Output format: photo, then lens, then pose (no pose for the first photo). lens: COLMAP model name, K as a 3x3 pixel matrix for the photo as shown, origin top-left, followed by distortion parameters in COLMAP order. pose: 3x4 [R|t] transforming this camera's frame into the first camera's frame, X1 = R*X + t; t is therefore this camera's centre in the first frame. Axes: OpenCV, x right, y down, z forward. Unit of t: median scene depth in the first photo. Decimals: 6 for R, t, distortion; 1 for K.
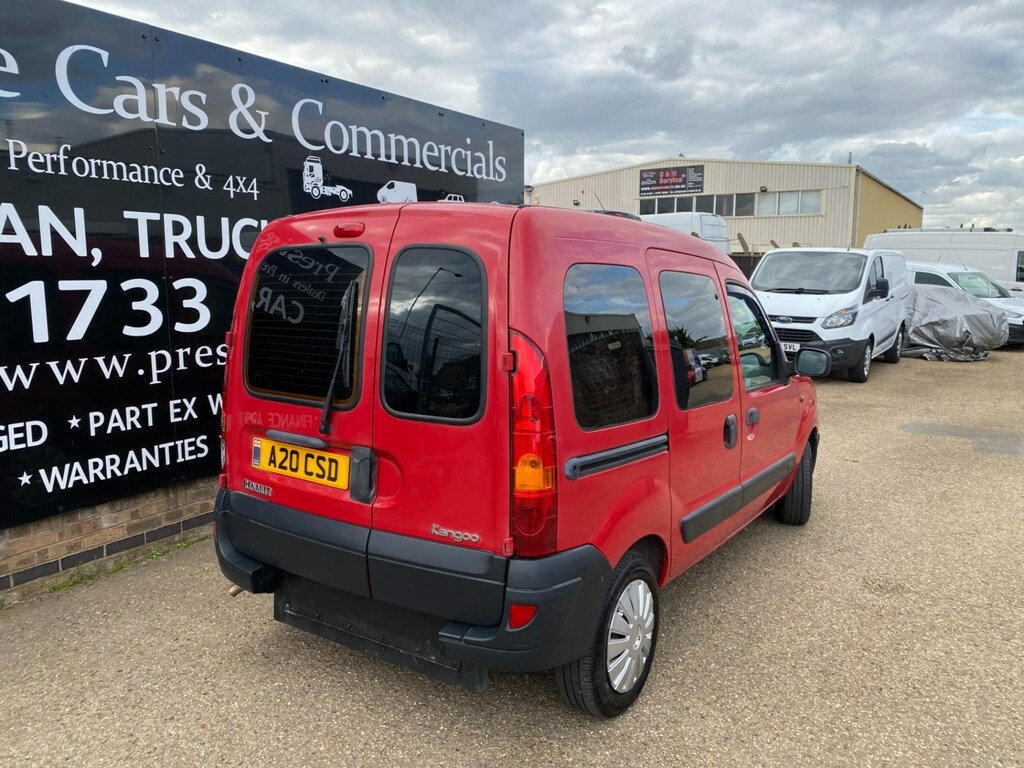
lens RADIAL K [[779.5, 0, 522.4], [0, 779.5, 374.9], [0, 0, 1]] dist [0.034043, -0.041141]
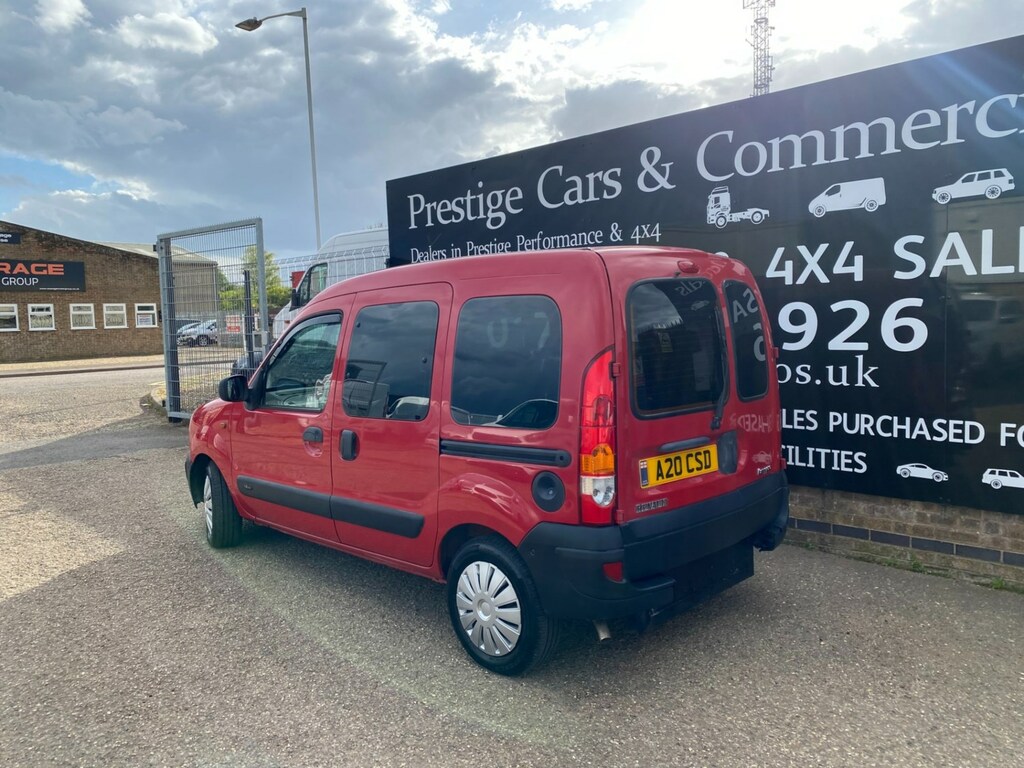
lens RADIAL K [[779.5, 0, 506.3], [0, 779.5, 379.3], [0, 0, 1]] dist [0.034043, -0.041141]
pose [[-0.209599, 0.081928, -0.974349, 0.943335], [-0.105888, 0.988721, 0.105915, -0.129888], [0.972037, 0.125372, -0.198560, 1.130803]]
